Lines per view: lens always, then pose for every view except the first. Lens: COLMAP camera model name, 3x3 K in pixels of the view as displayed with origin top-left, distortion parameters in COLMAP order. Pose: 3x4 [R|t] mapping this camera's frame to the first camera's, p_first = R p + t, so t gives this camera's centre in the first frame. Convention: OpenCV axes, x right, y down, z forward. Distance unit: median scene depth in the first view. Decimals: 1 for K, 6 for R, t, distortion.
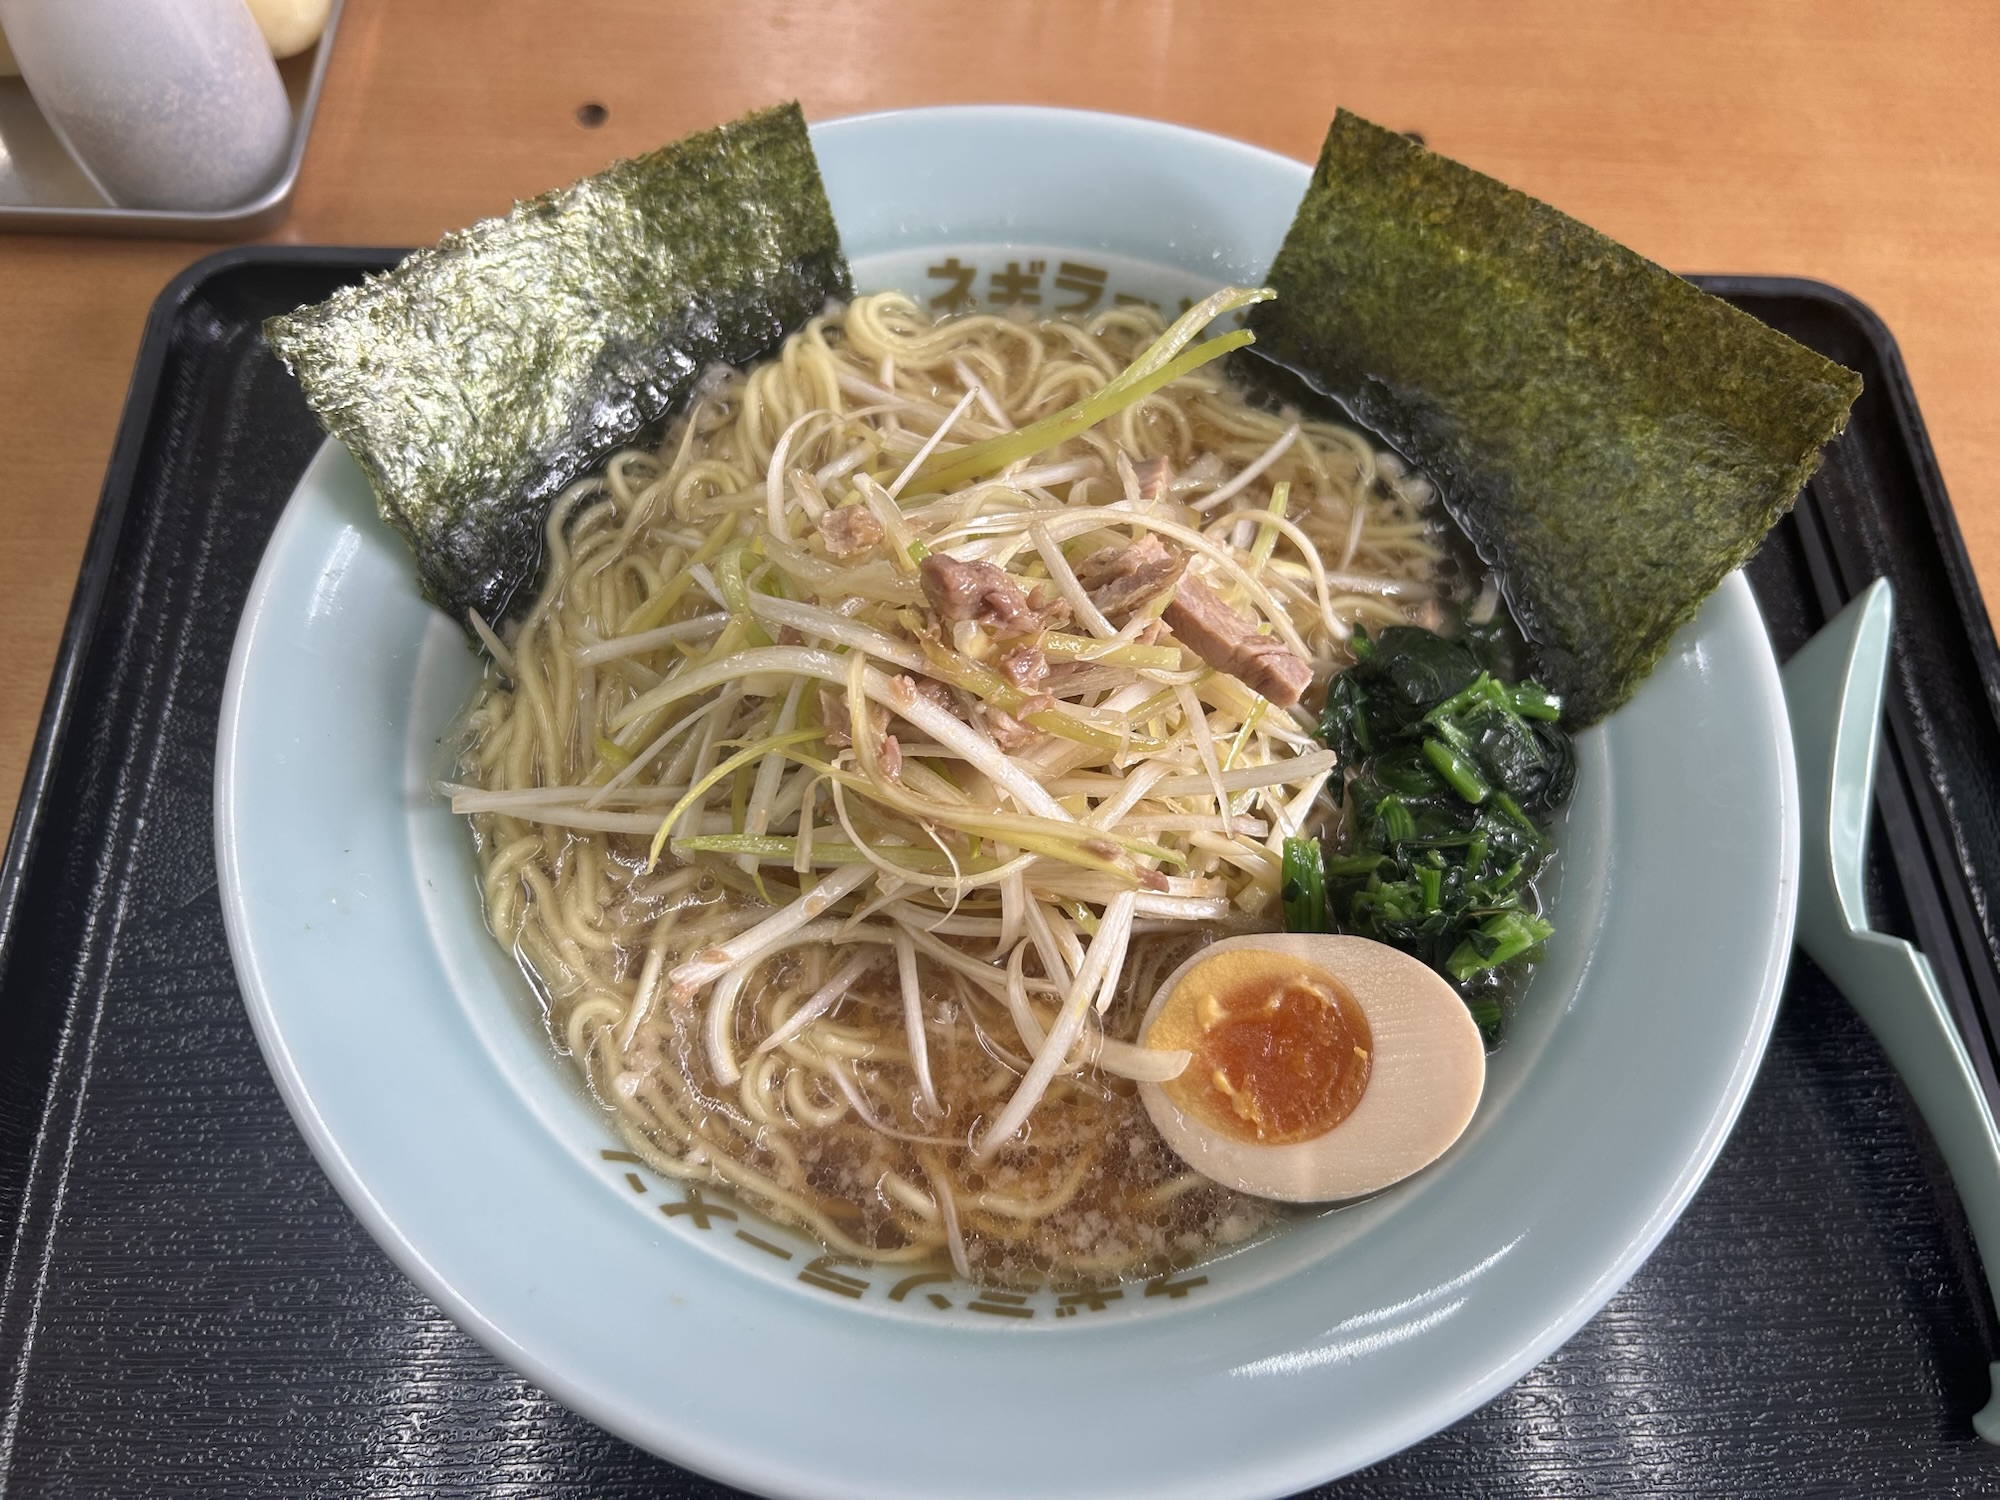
lens RADIAL K [[1593.1, 0, 1030.4], [0, 1593.1, 748.3], [0, 0, 1]] dist [0.003350, -0.070967]
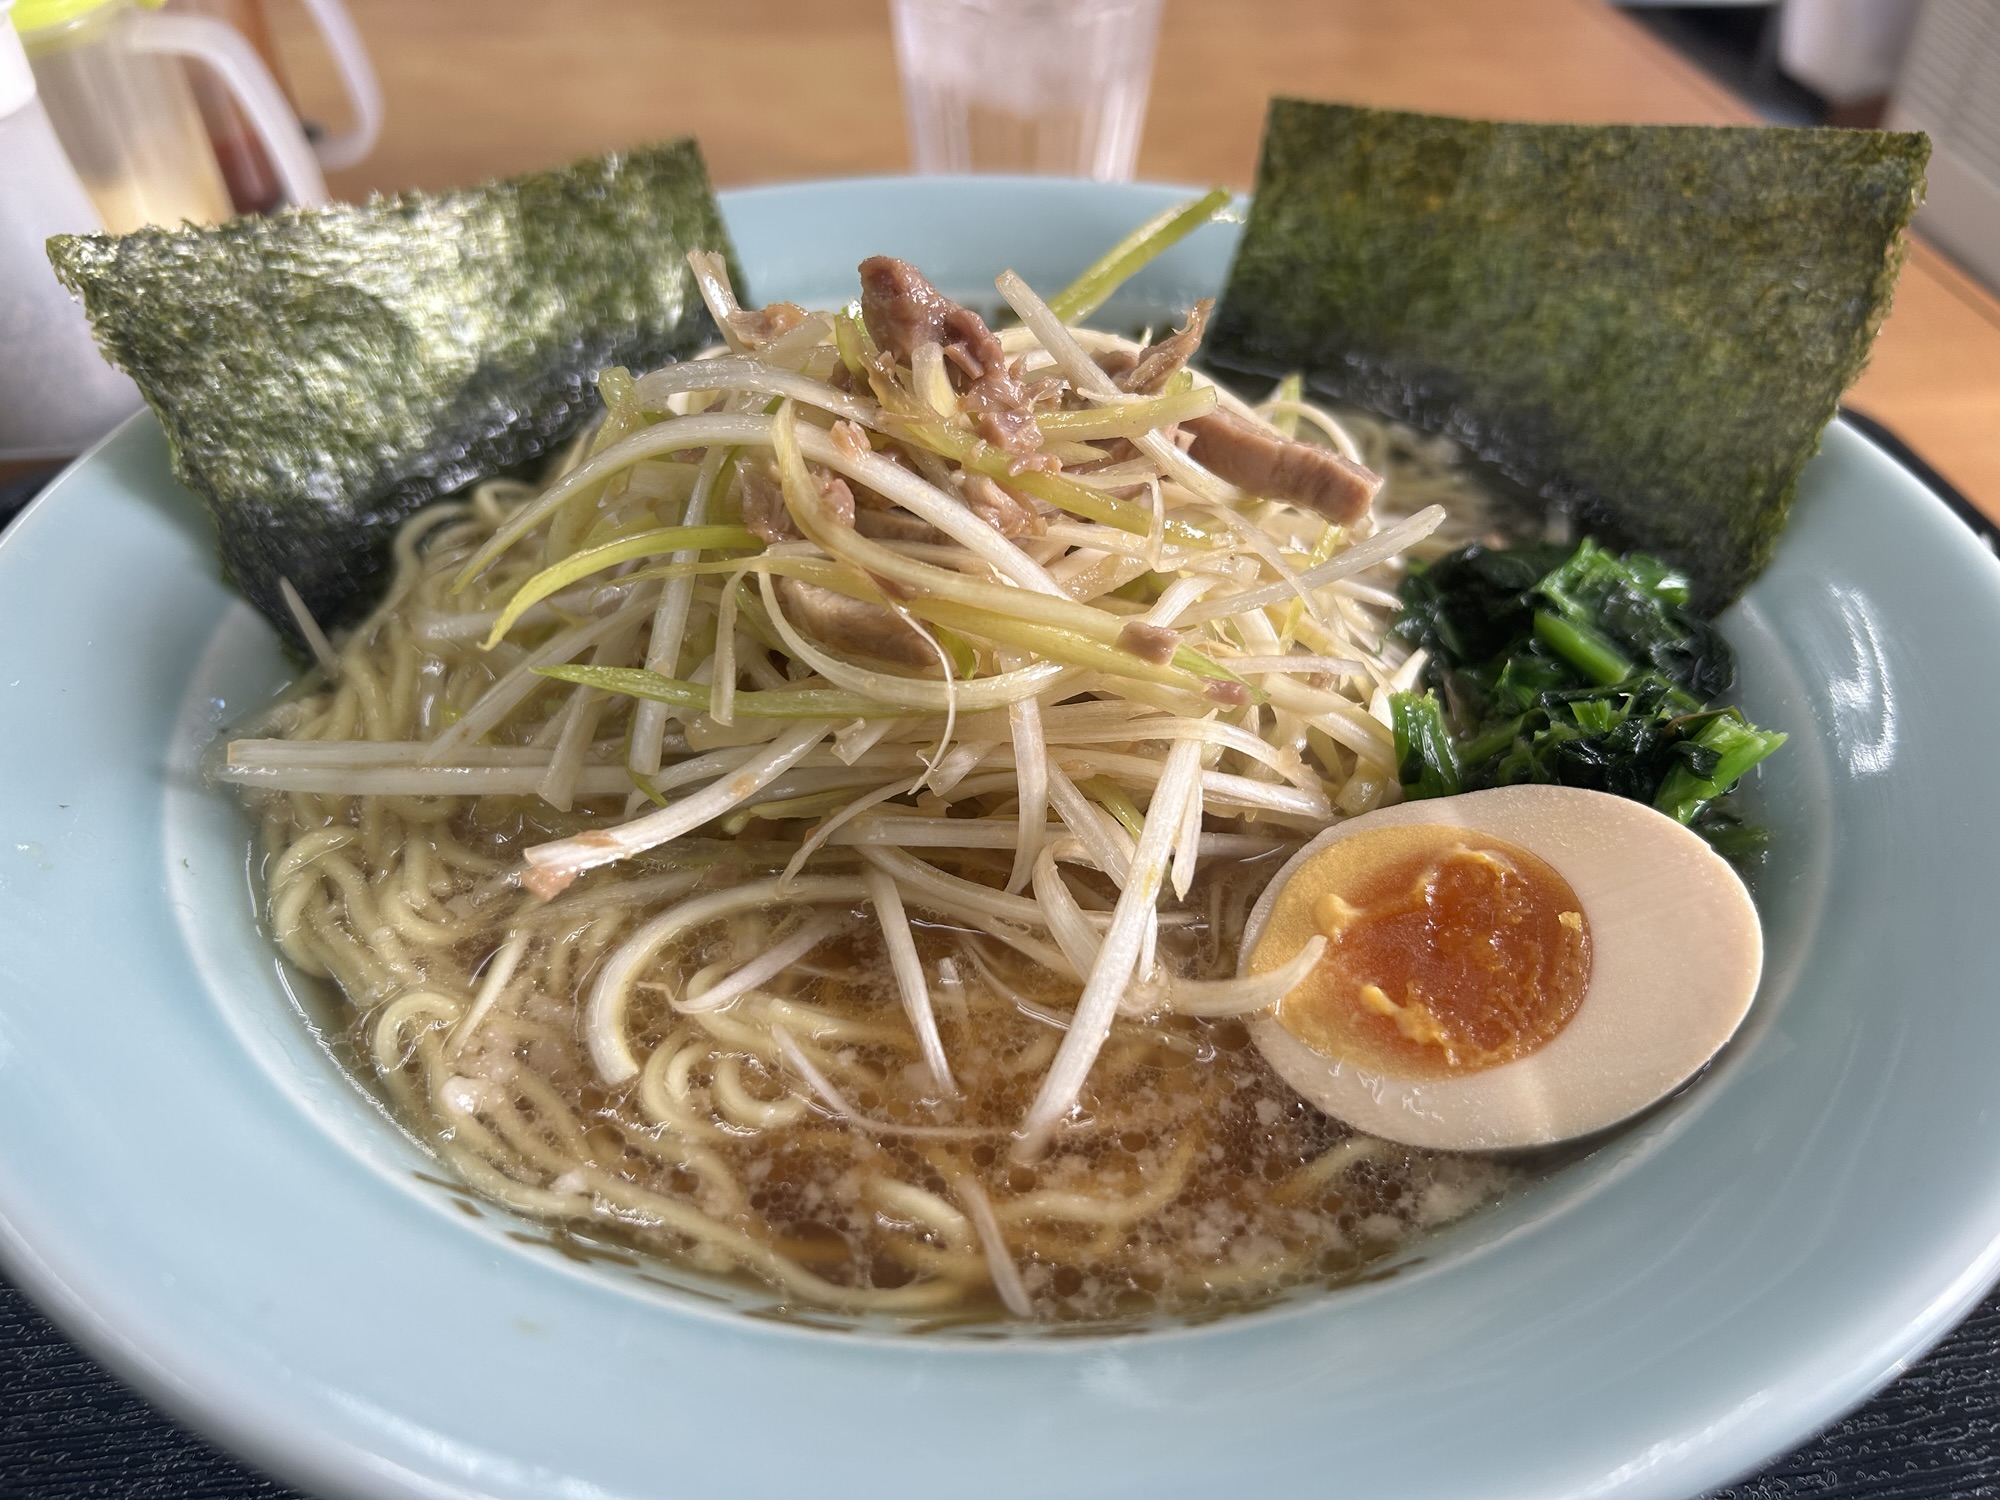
lens RADIAL K [[1593.1, 0, 1030.4], [0, 1593.1, 748.3], [0, 0, 1]] dist [0.003350, -0.070967]
pose [[0.993180, -0.099690, 0.060454, -0.051703], [0.115832, 0.902708, -0.414368, 0.373802], [-0.013264, 0.418545, 0.908099, 0.359231]]
